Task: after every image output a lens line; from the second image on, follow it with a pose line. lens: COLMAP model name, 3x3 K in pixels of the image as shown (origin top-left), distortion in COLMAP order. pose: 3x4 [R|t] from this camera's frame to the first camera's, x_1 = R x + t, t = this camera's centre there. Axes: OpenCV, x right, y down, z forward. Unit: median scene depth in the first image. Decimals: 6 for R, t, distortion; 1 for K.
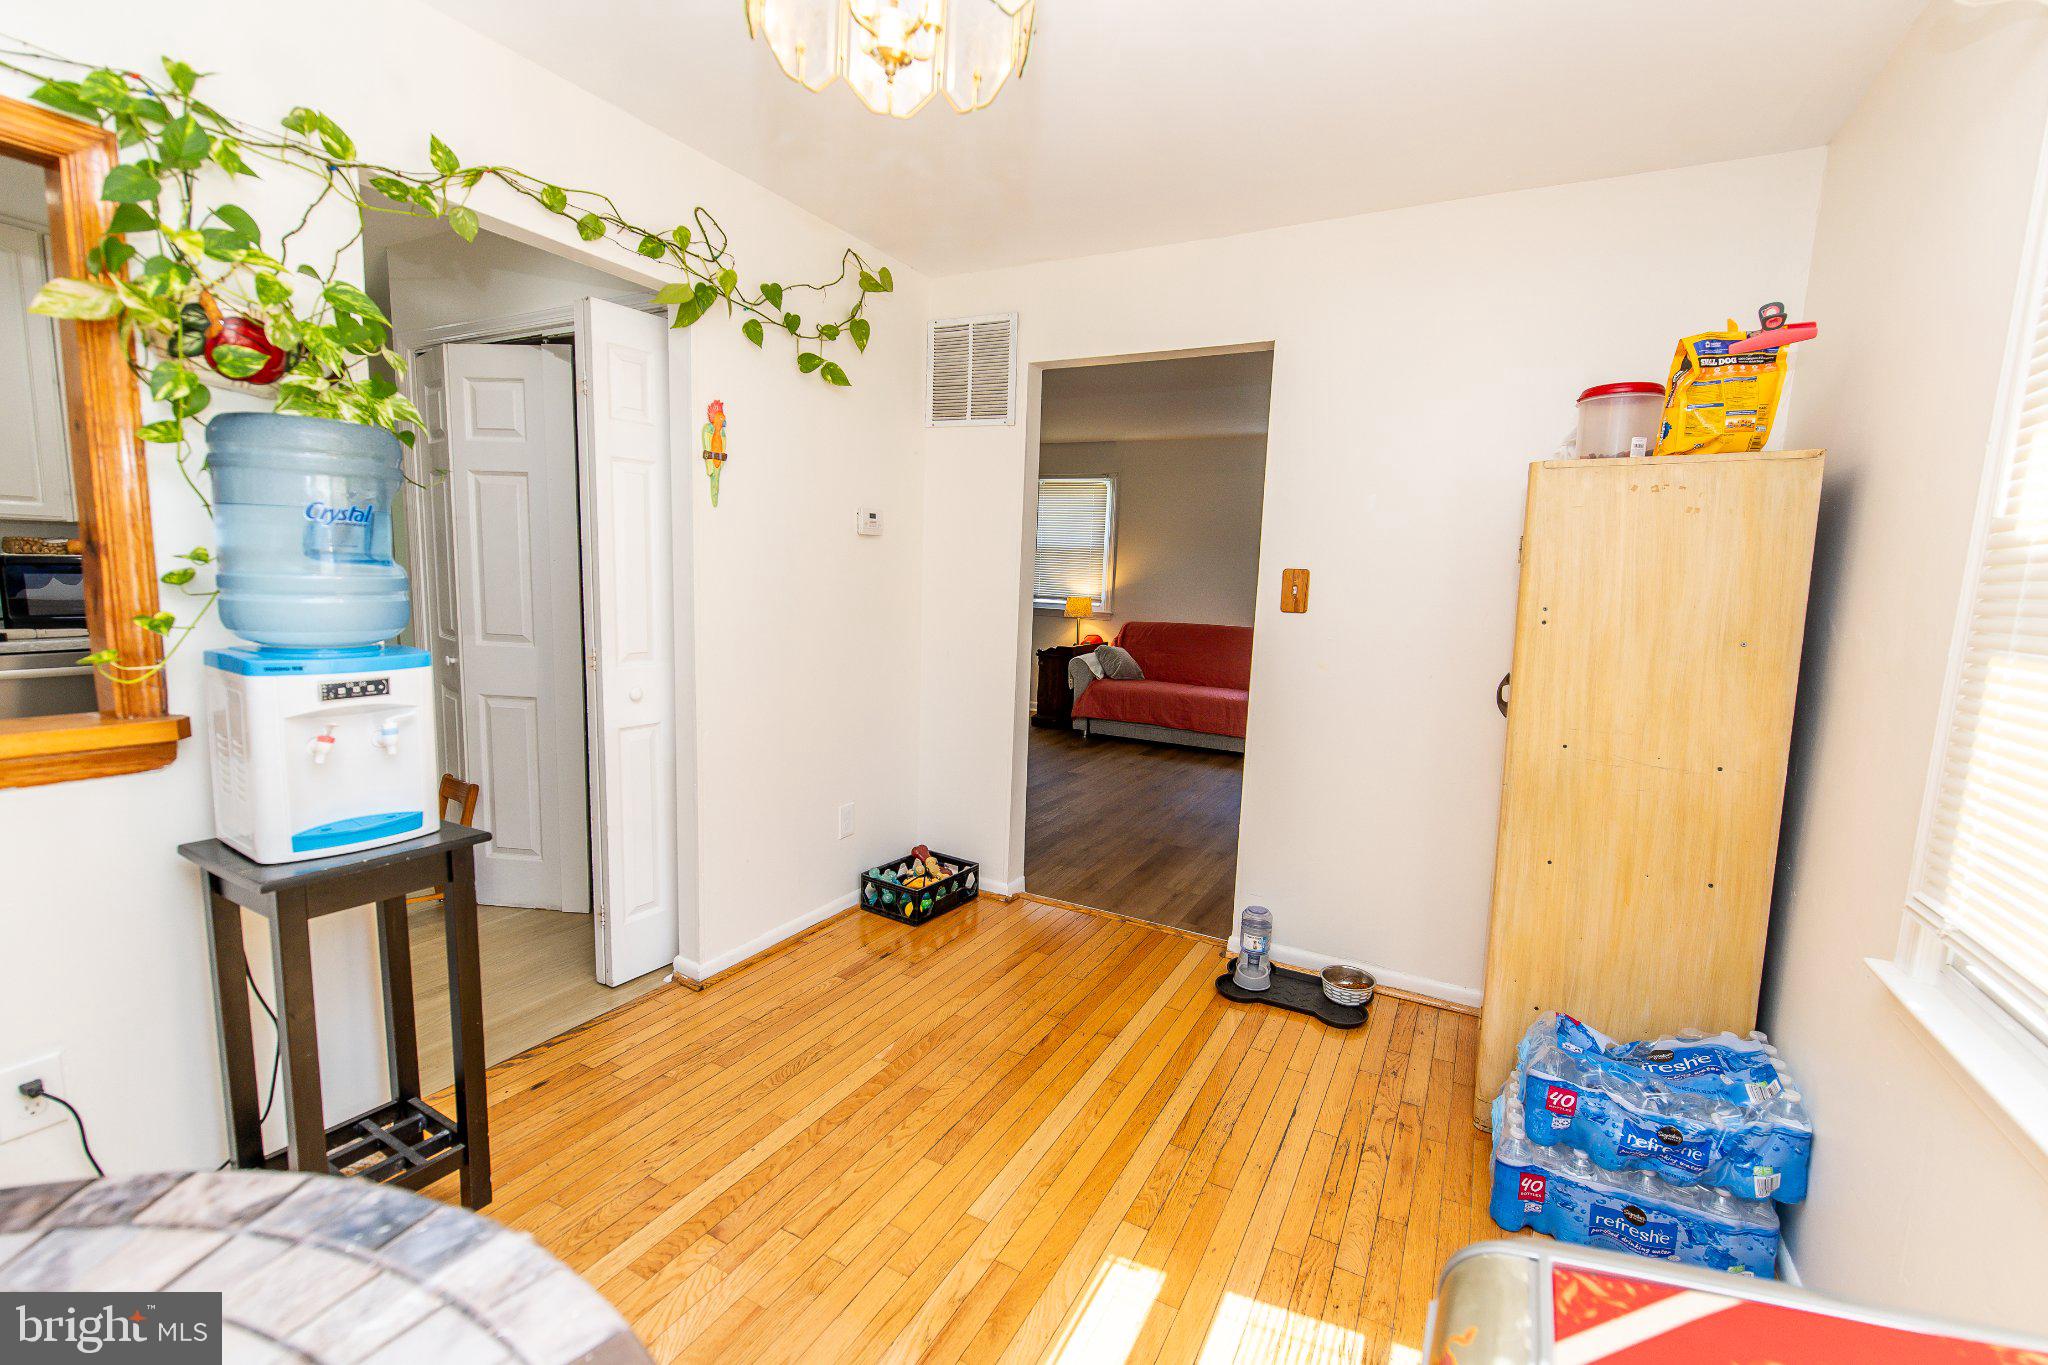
lens RADIAL K [[874.1, 0, 1029.8], [0, 874.1, 694.4], [0, 0, 1]] dist [-0.001402, -0.000072]
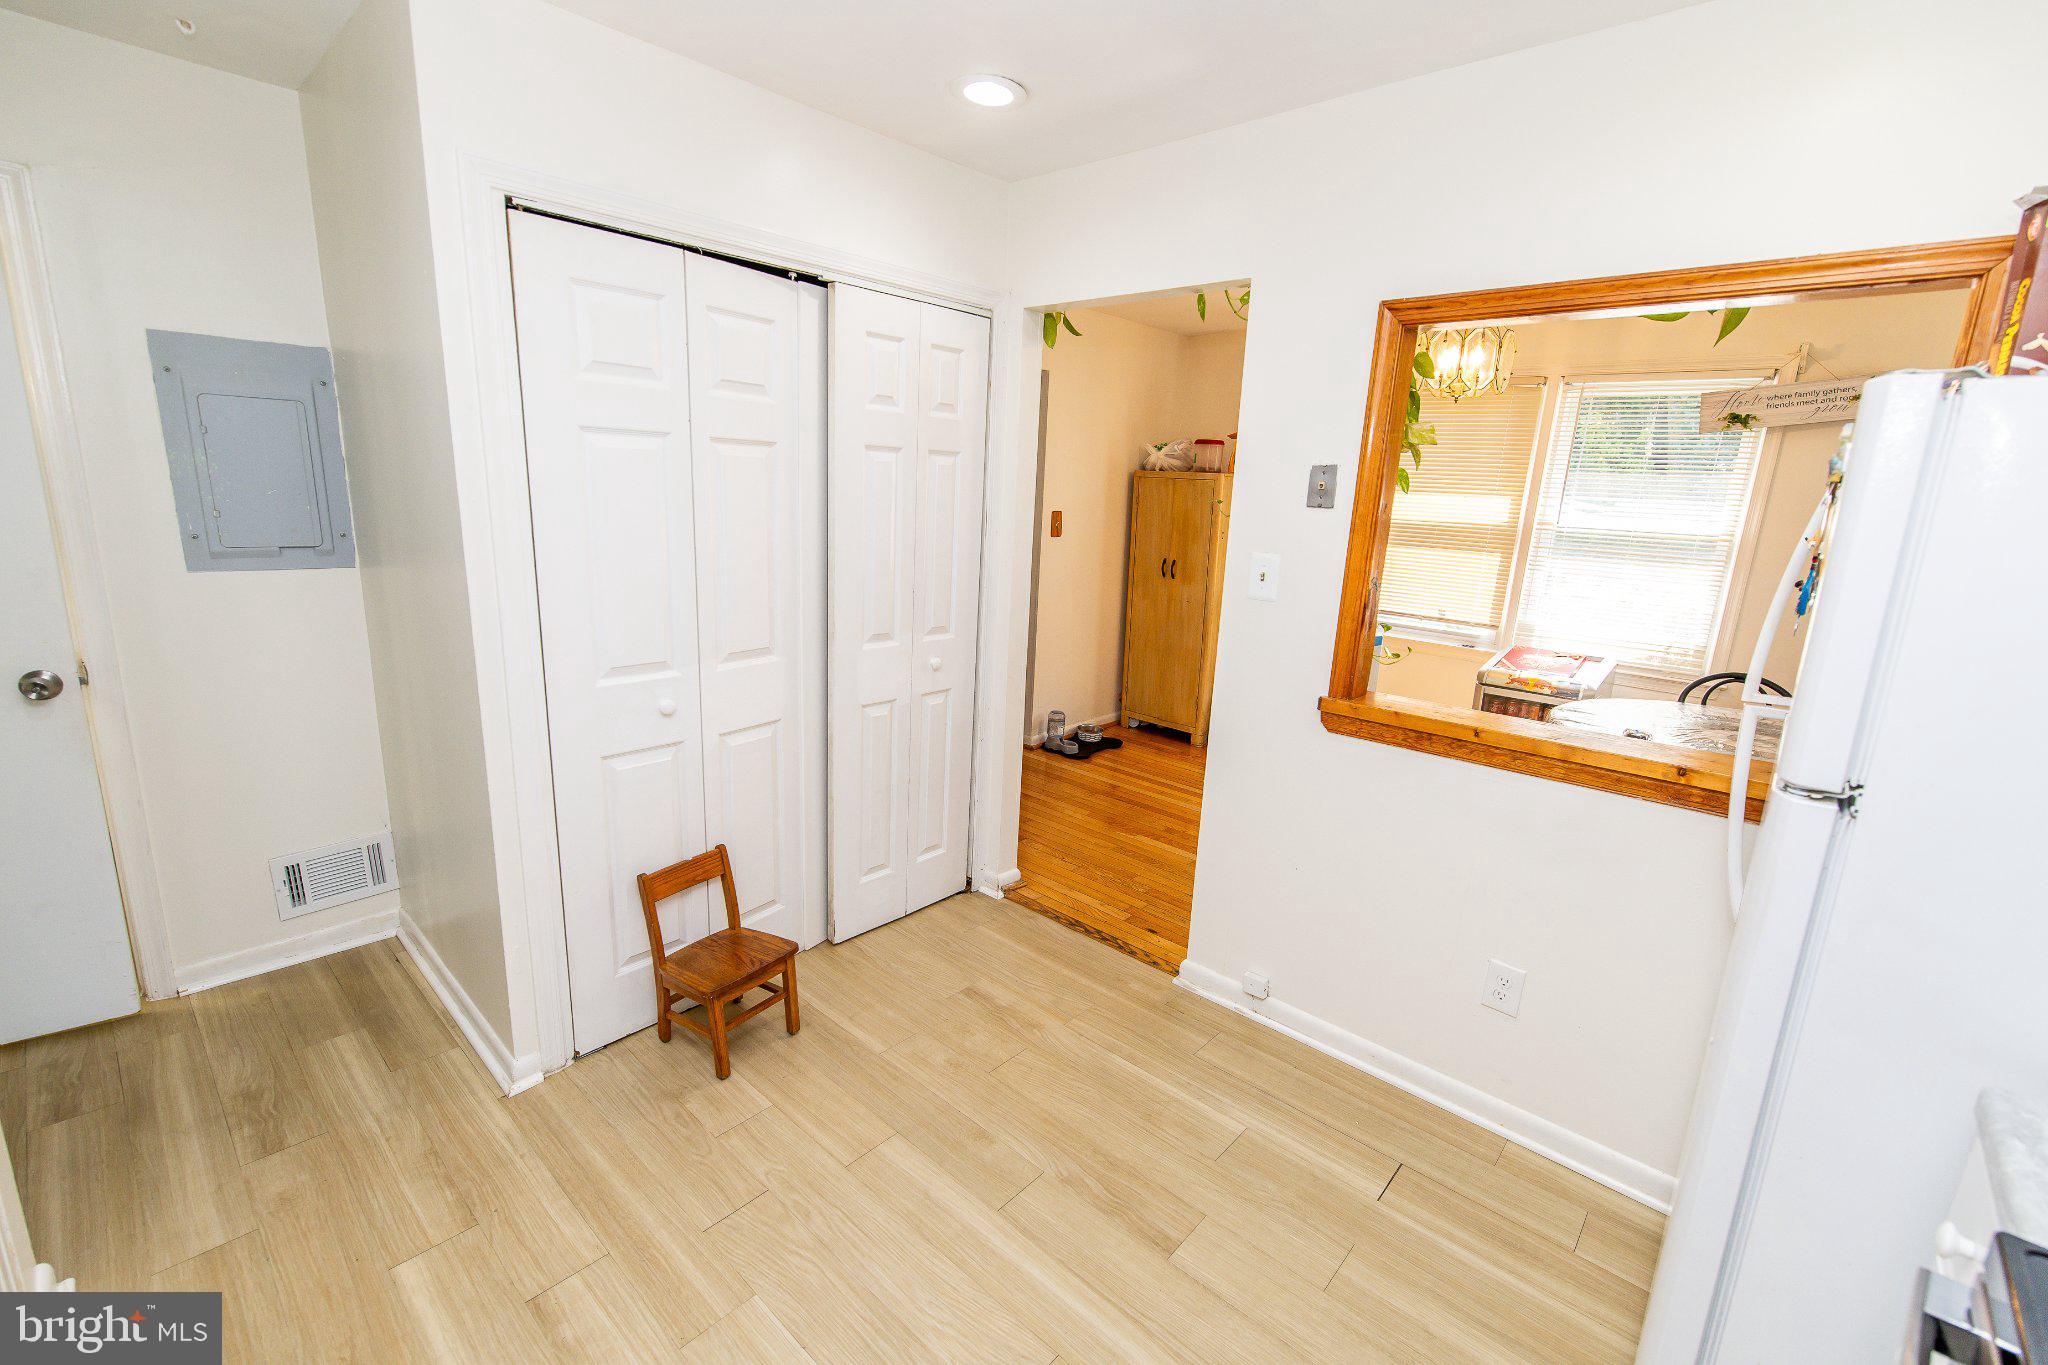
lens RADIAL K [[866.6, 0, 1027.8], [0, 866.6, 686.9], [0, 0, 1]] dist [-0.003385, -0.000594]
pose [[0.240291, -0.250840, 0.937731, -1.341296], [0.097086, 0.967401, 0.233899, -0.206657], [-0.965834, 0.034837, 0.256811, 0.605797]]
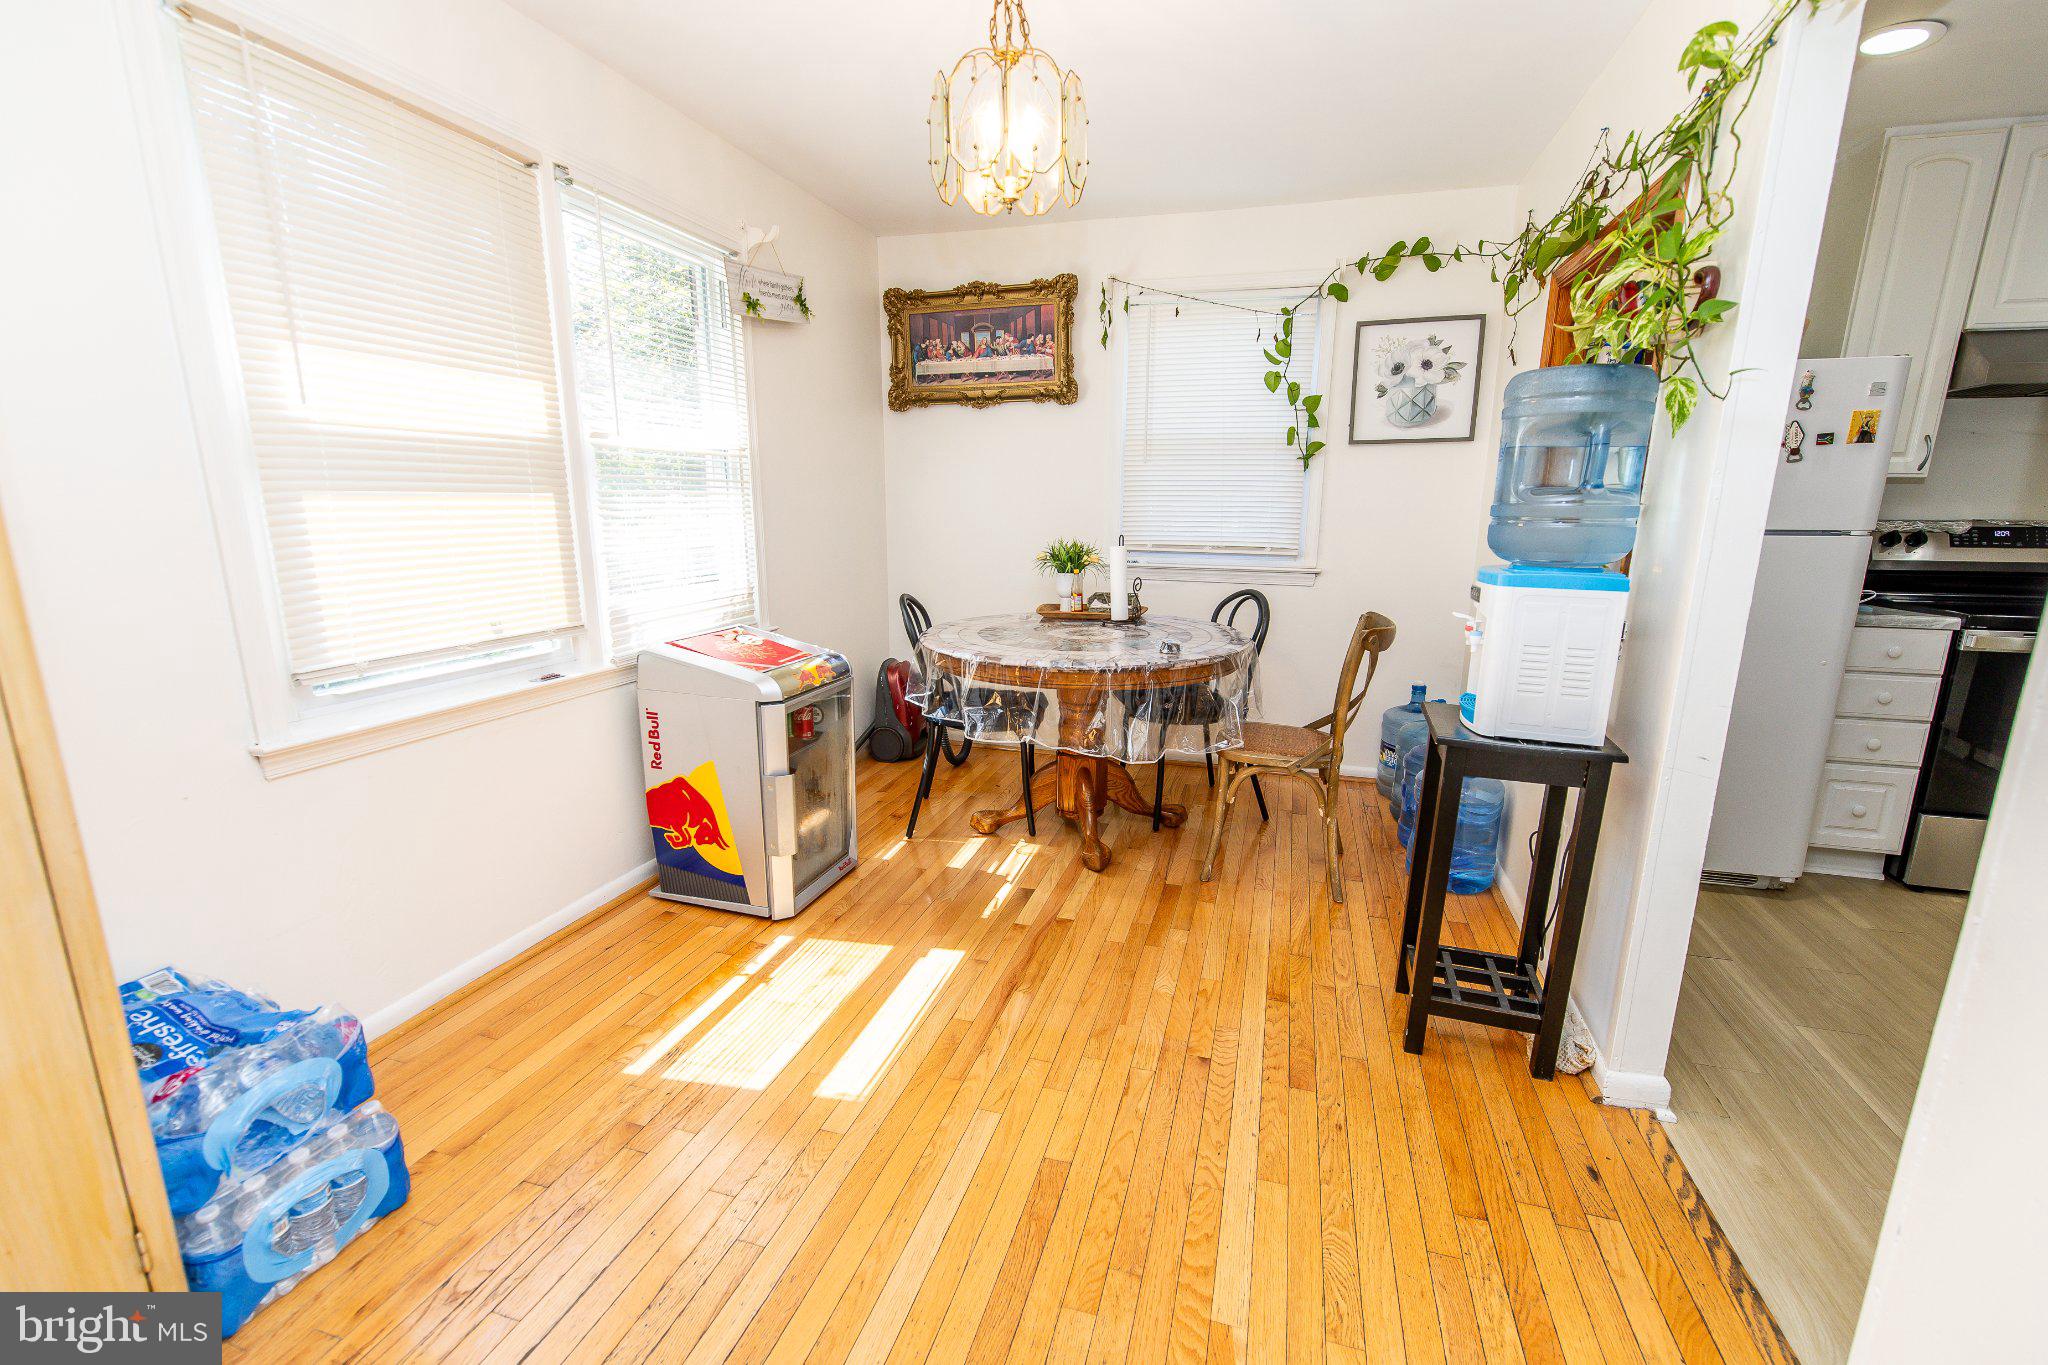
lens RADIAL K [[874.1, 0, 1029.8], [0, 874.1, 694.4], [0, 0, 1]] dist [-0.001402, -0.000072]
pose [[-0.978661, -0.004025, -0.205443, 0.073951], [-0.075079, 0.937684, 0.339282, -0.129835], [0.191275, 0.347466, -0.917977, 1.088295]]
